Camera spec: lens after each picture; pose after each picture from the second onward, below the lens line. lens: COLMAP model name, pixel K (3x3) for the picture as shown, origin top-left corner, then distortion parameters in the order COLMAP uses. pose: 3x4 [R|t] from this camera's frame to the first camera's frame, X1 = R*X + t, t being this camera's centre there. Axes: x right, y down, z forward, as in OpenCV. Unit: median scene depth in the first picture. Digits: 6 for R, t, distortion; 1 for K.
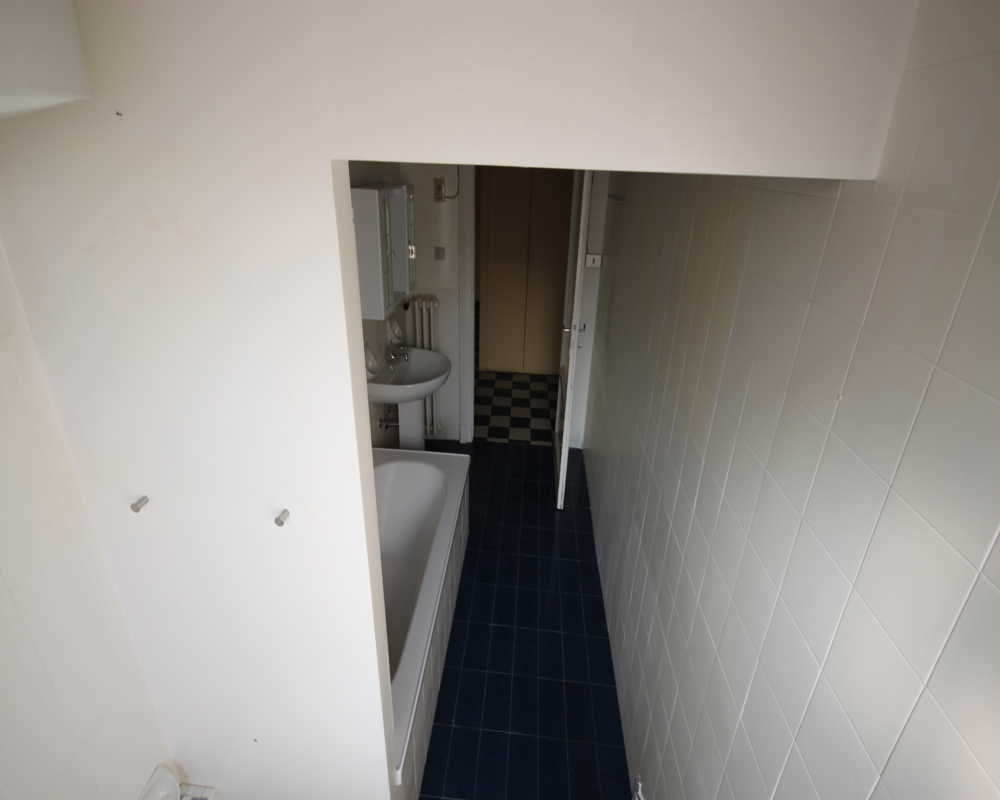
lens RADIAL K [[475.9, 0, 515.8], [0, 475.9, 353.9], [0, 0, 1]] dist [0.001352, 0.000211]
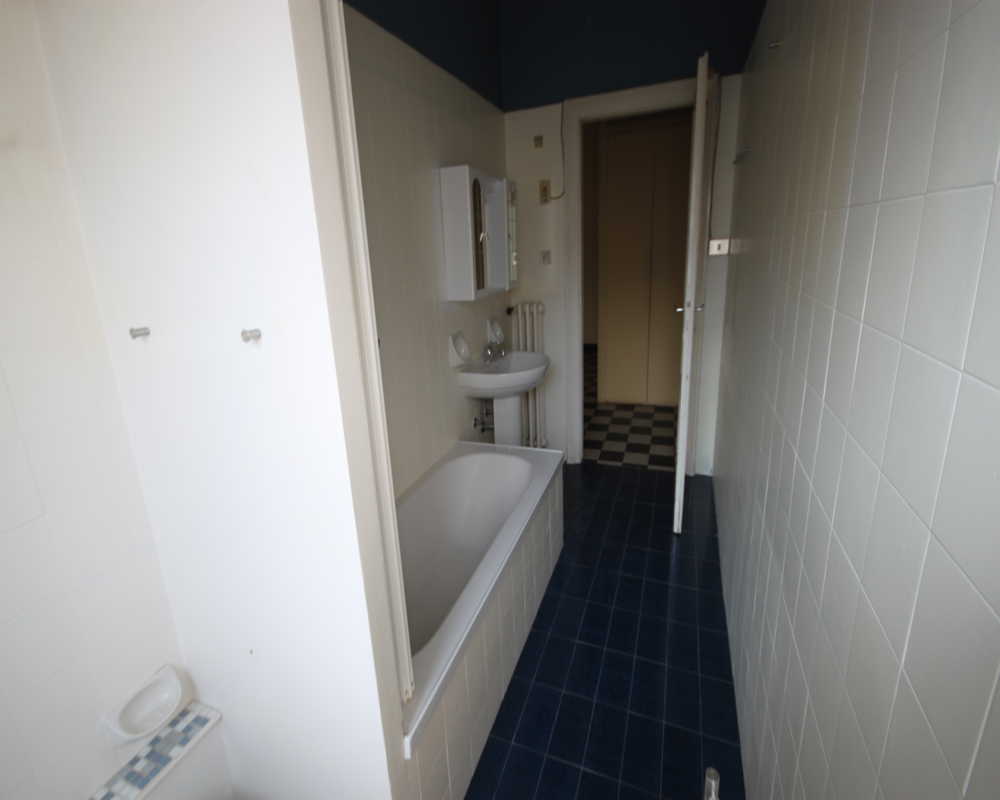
lens RADIAL K [[485.4, 0, 501.1], [0, 485.4, 362.6], [0, 0, 1]] dist [0.003619, -0.000573]
pose [[0.954246, -0.008248, -0.298909, 0.046618], [-0.024729, 0.994019, -0.106372, 0.109517], [0.297998, 0.108897, 0.948335, 0.070484]]
